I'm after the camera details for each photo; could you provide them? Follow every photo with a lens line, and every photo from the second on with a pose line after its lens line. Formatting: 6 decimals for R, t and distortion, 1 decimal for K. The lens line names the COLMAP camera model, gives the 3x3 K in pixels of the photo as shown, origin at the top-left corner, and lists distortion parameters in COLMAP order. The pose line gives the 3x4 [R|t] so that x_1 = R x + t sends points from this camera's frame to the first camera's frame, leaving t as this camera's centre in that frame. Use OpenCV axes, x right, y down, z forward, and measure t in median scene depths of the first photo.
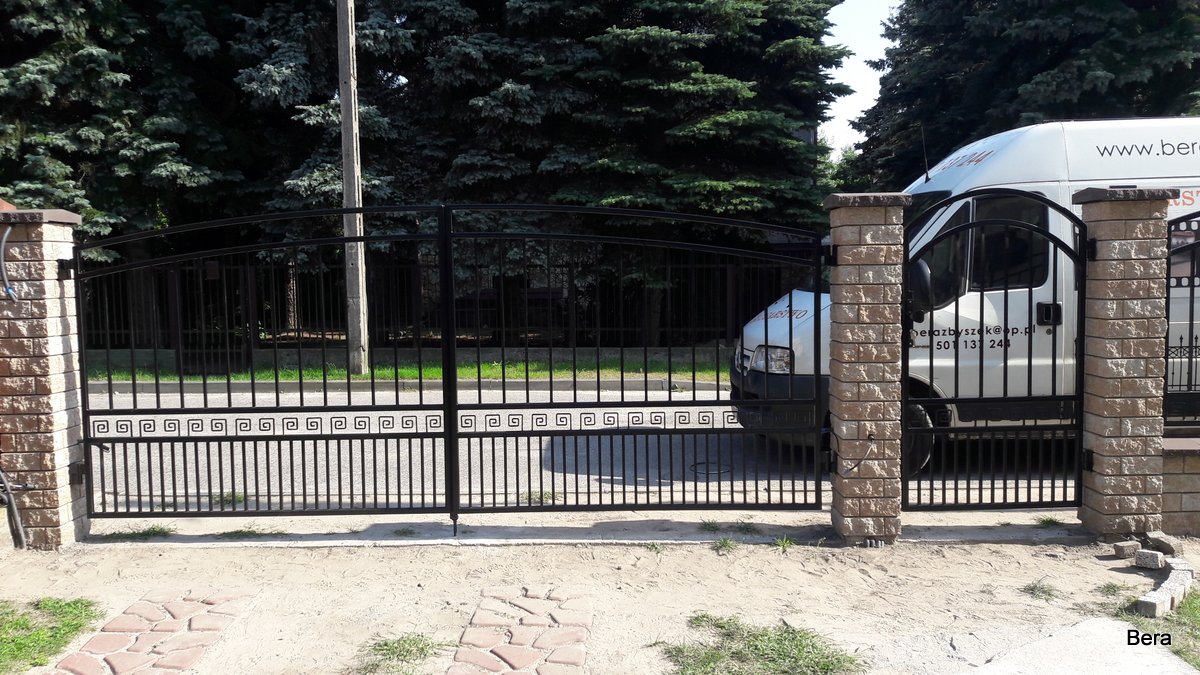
lens RADIAL K [[965.7, 0, 586.6], [0, 965.7, 331.9], [0, 0, 1]] dist [0.074509, -0.120034]
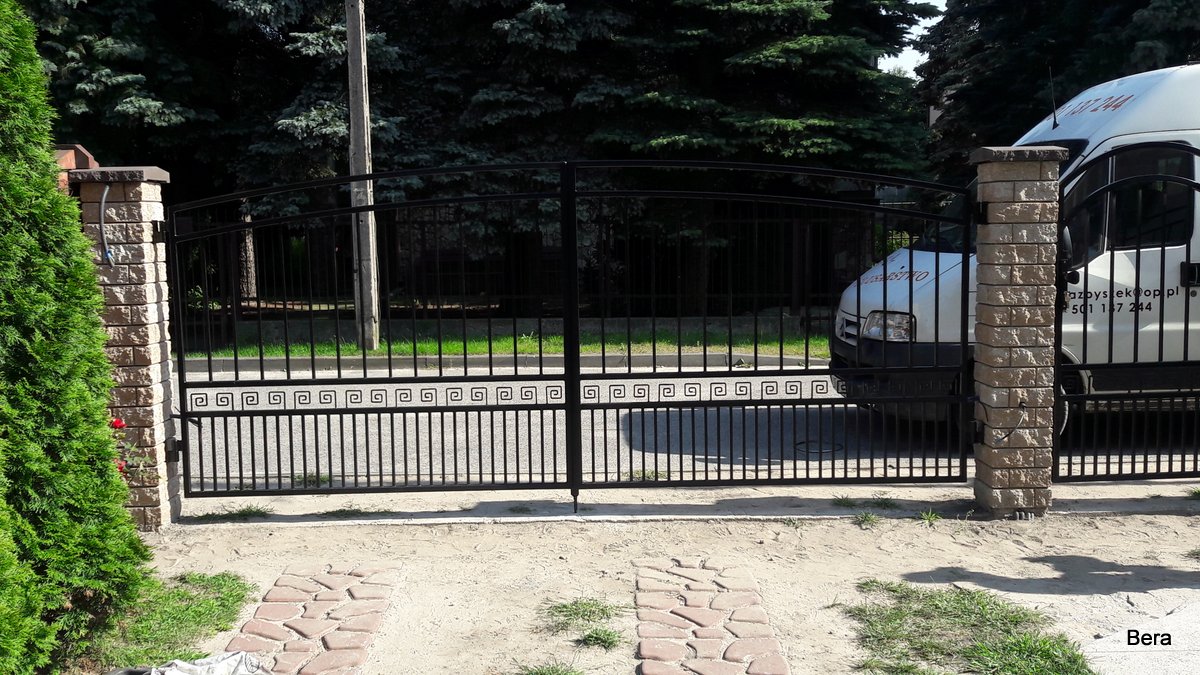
lens RADIAL K [[1221.6, 0, 569.5], [0, 1221.6, 349.1], [0, 0, 1]] dist [0.177281, -0.470705]
pose [[0.999741, -0.005943, 0.021960, -0.174323], [0.005081, 0.999222, 0.039113, 0.003990], [-0.022176, -0.038991, 0.998993, -0.197453]]
